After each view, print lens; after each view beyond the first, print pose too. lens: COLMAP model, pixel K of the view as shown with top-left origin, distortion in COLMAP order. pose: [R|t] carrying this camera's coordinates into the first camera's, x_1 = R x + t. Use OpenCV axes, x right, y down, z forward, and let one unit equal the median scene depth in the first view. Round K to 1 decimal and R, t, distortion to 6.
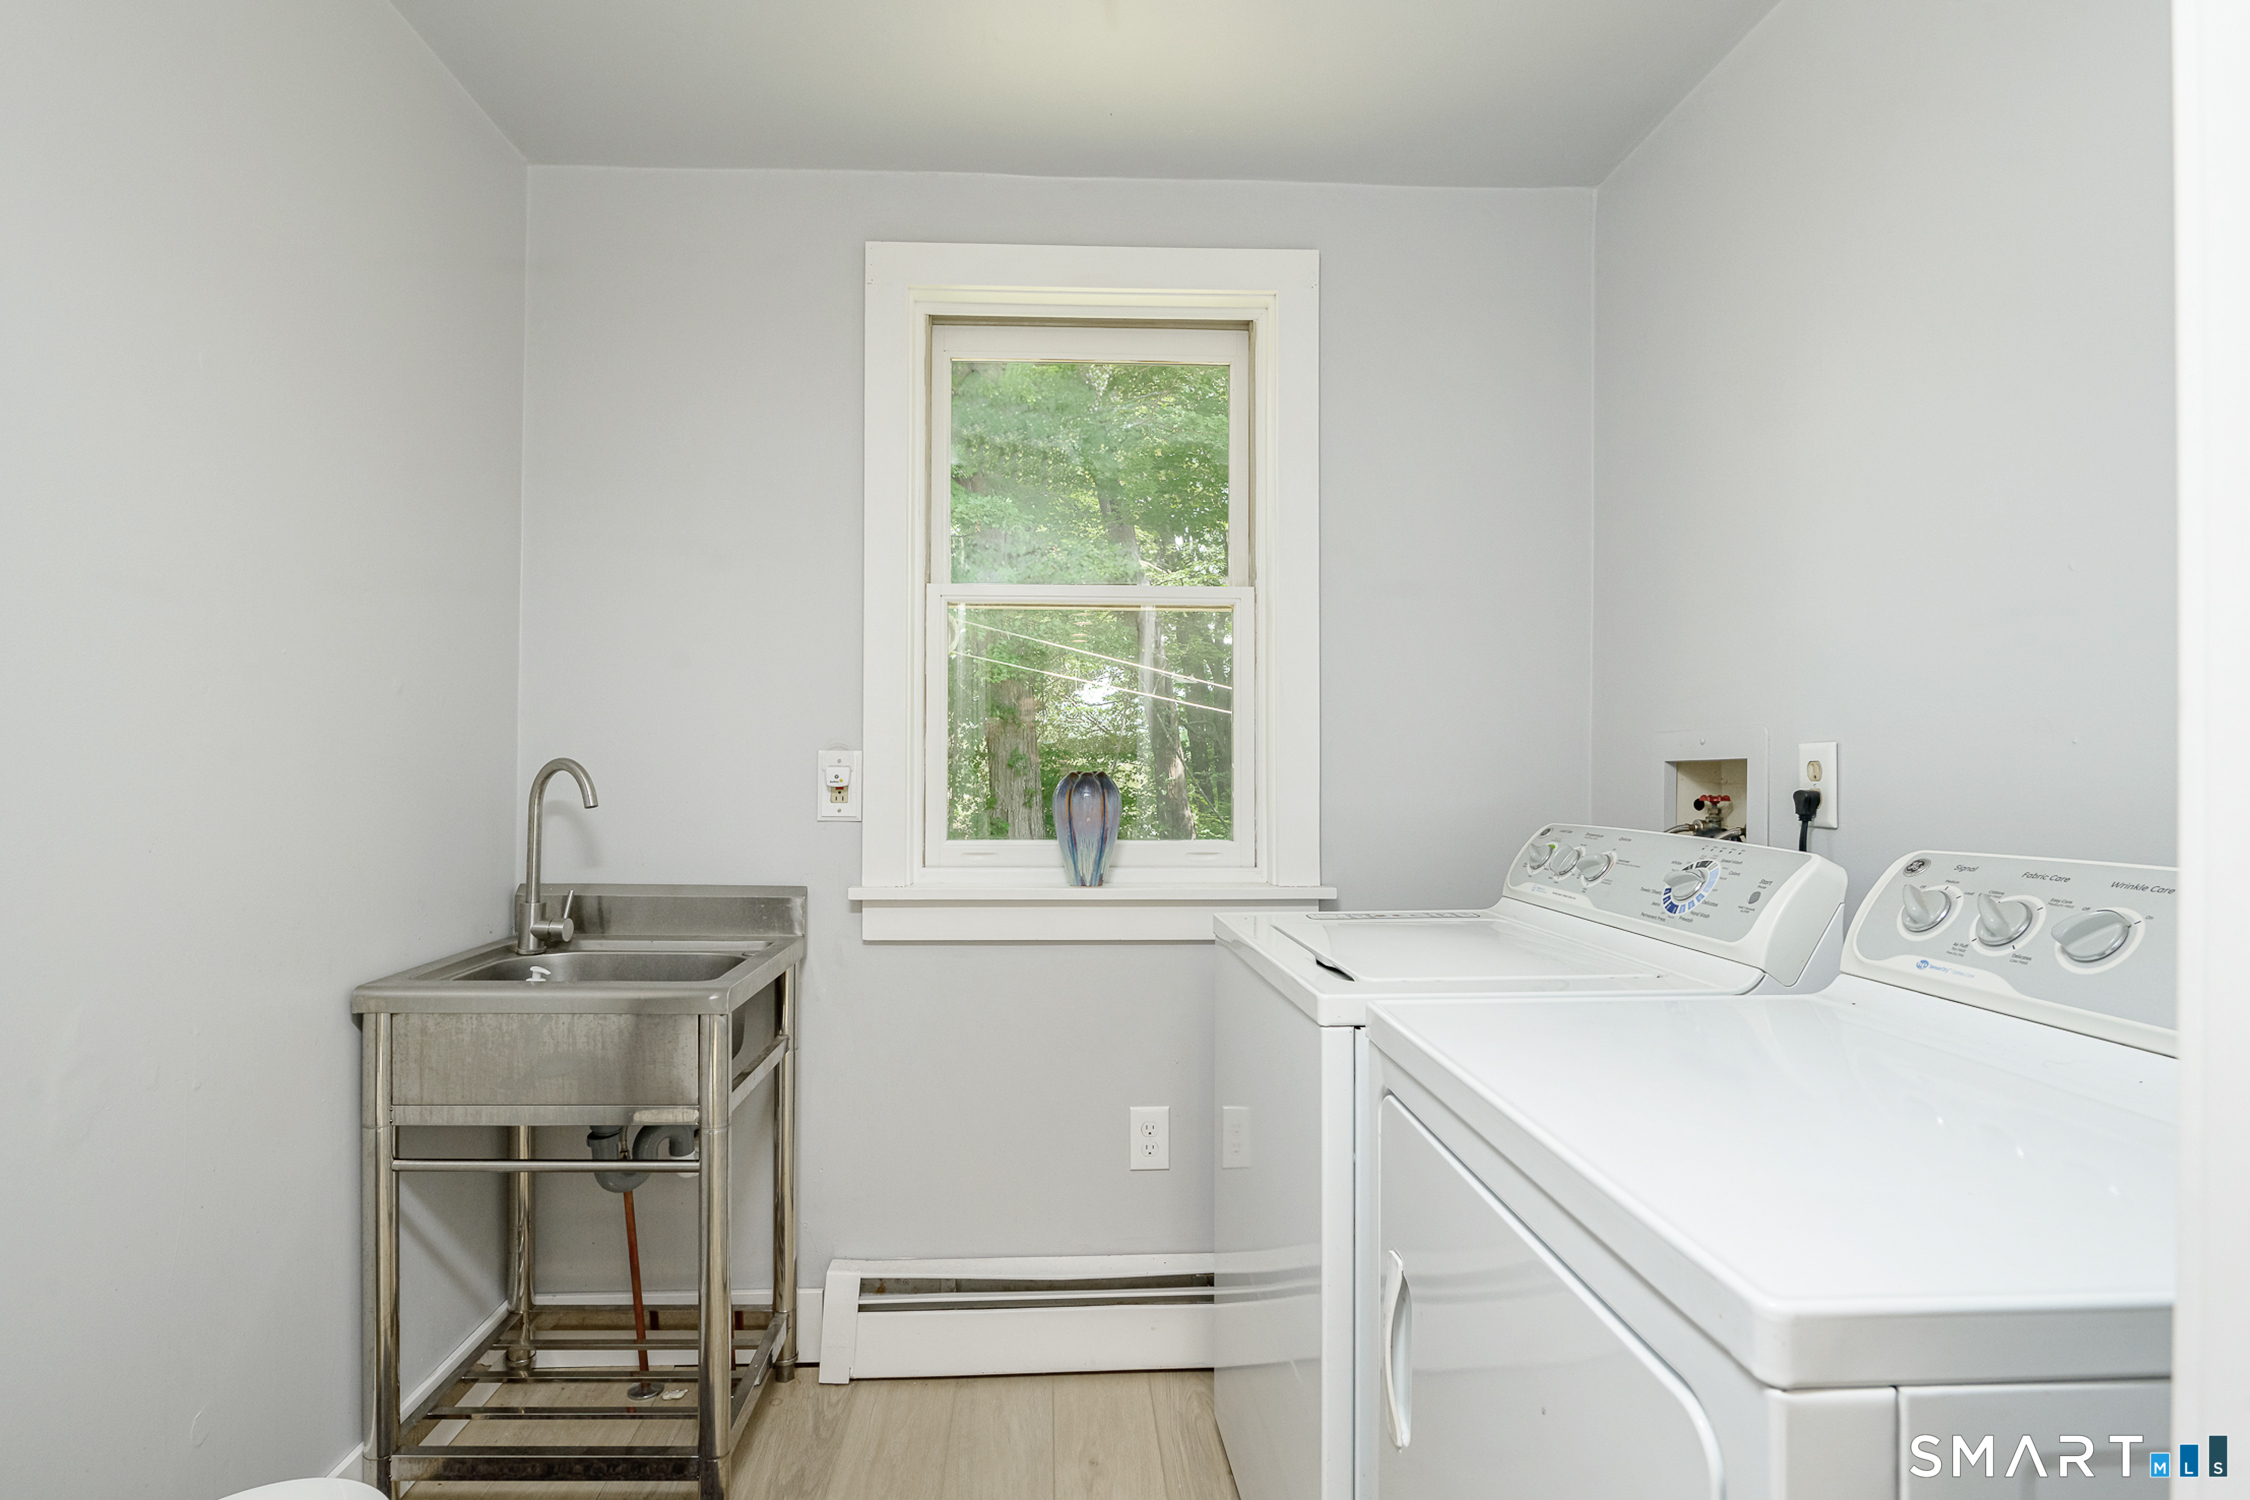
lens RADIAL K [[1111.0, 0, 1092.7], [0, 1111.0, 760.2], [0, 0, 1]] dist [-0.076913, -0.000098]
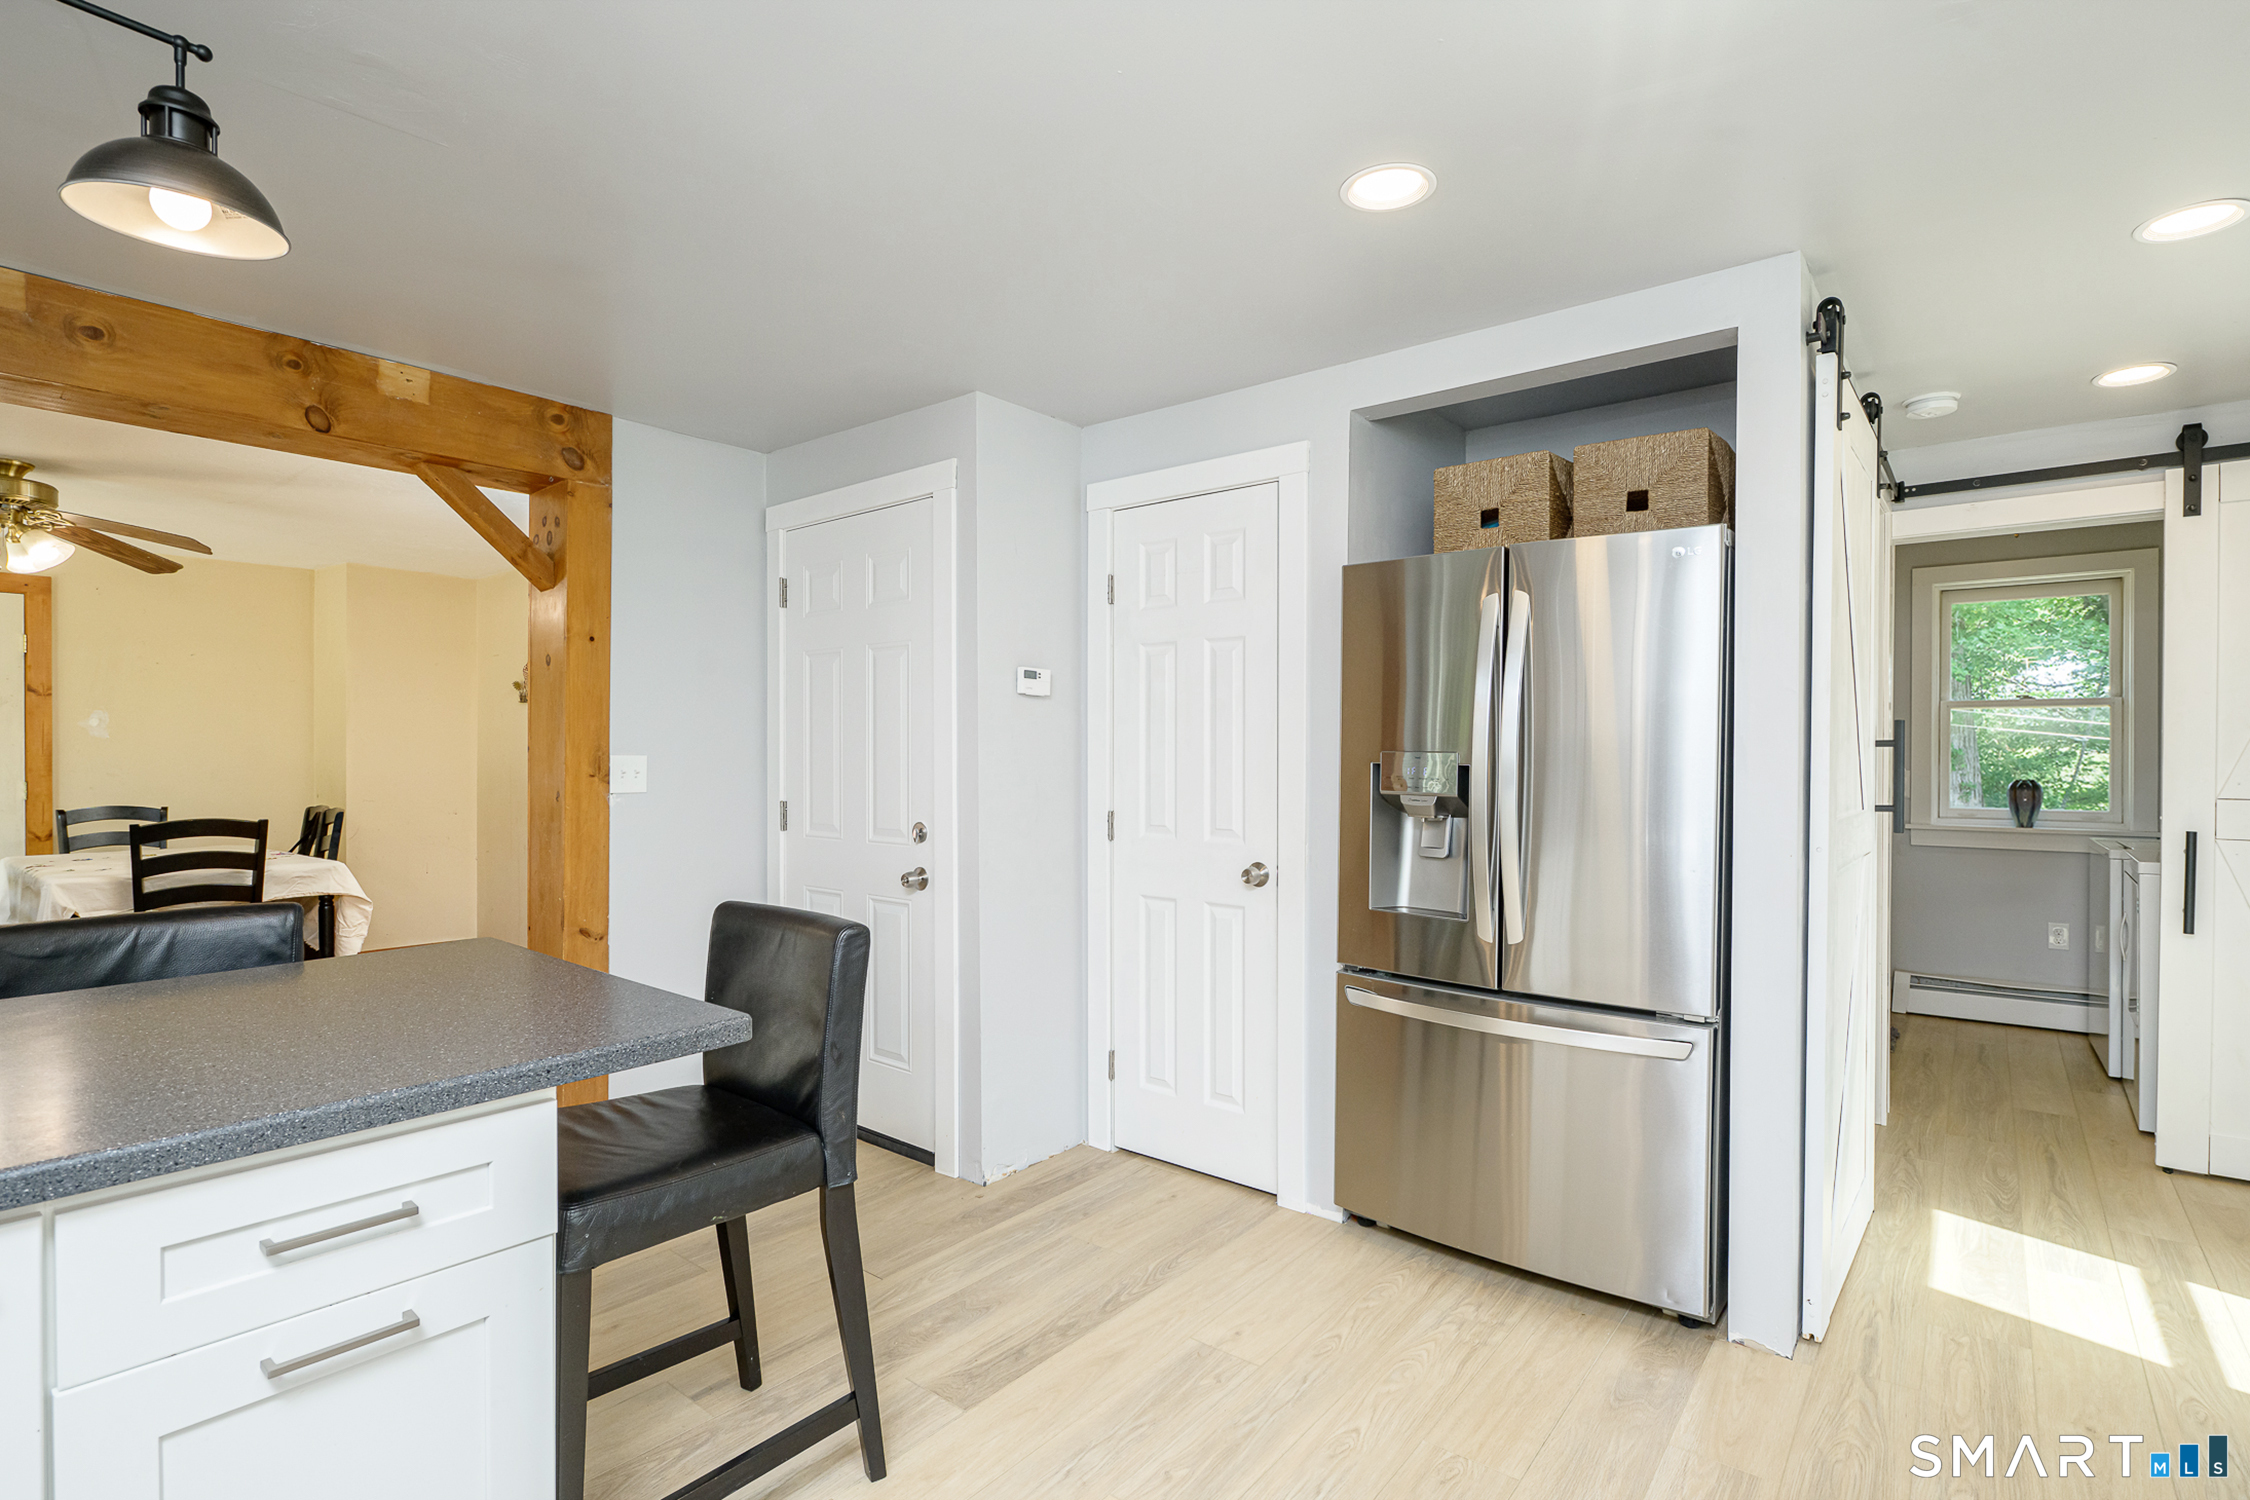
lens RADIAL K [[1086.1, 0, 1134.8], [0, 1086.1, 758.2], [0, 0, 1]] dist [-0.002761, -0.000977]
pose [[0.761139, 0.001401, -0.648587, 0.051138], [0.004232, 0.999966, 0.007126, -0.065502], [0.648575, -0.008169, 0.761107, -2.107336]]
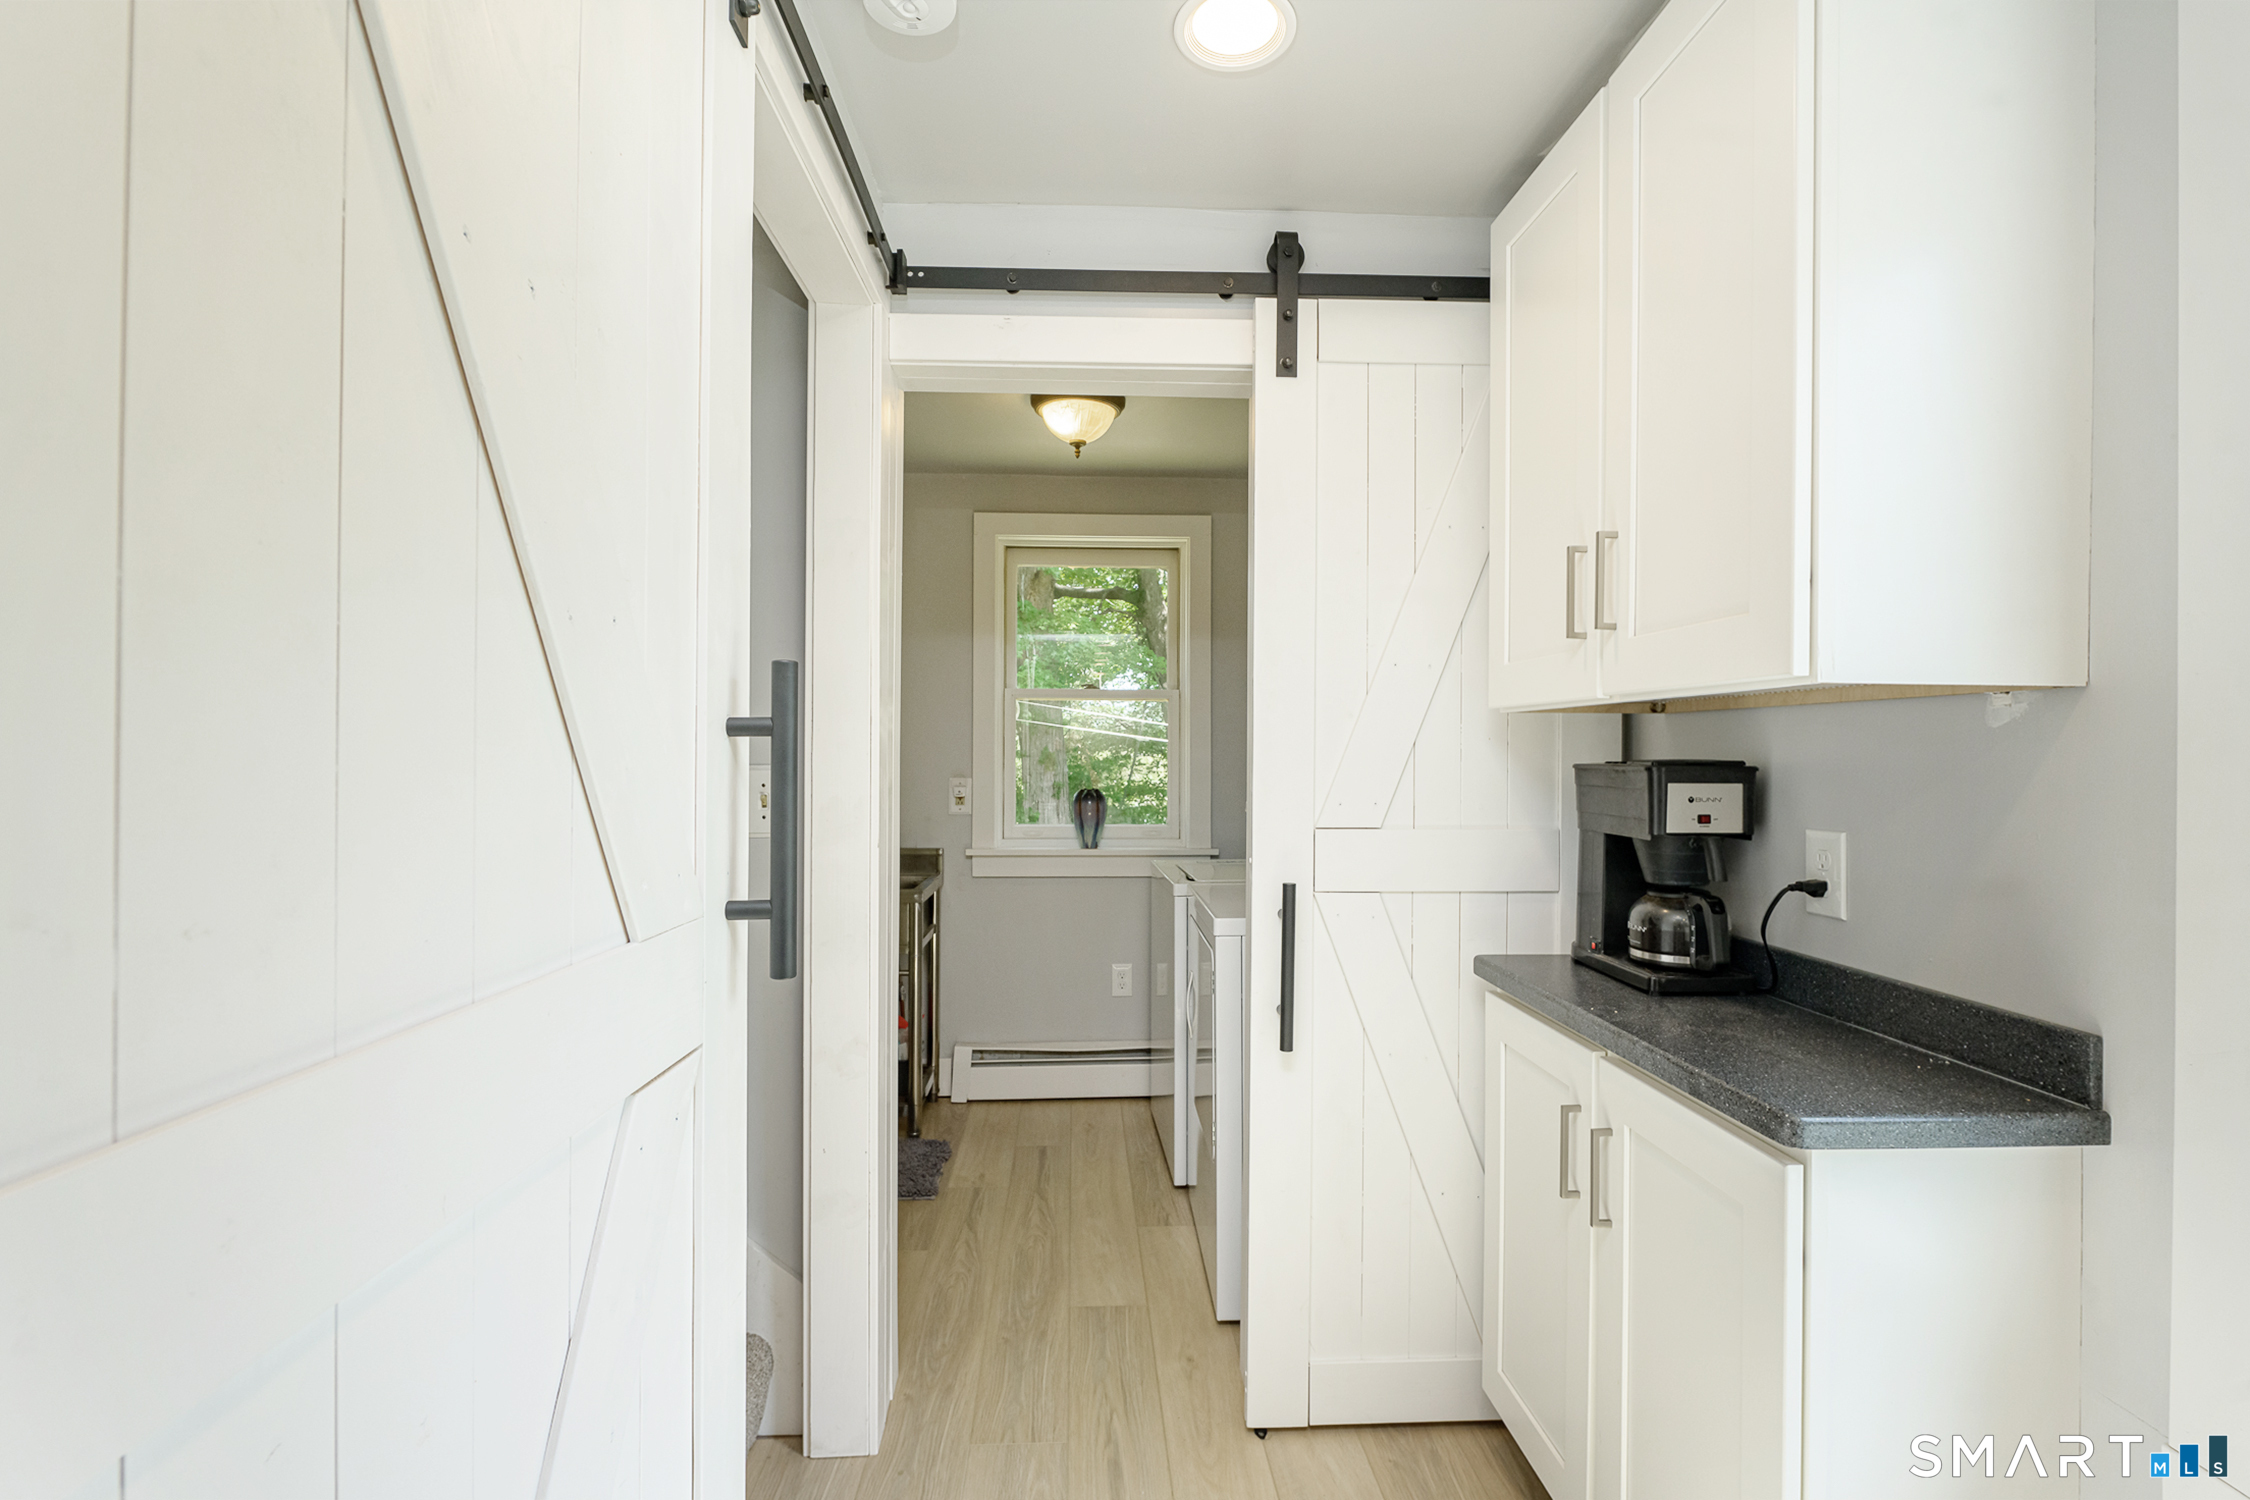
lens RADIAL K [[1086.1, 0, 1134.8], [0, 1086.1, 758.2], [0, 0, 1]] dist [-0.002761, -0.000977]
pose [[0.999897, 0.000402, 0.014315, 0.048122], [-0.000498, 0.999977, 0.006748, -0.059063], [-0.014312, -0.006755, 0.999875, -0.924967]]
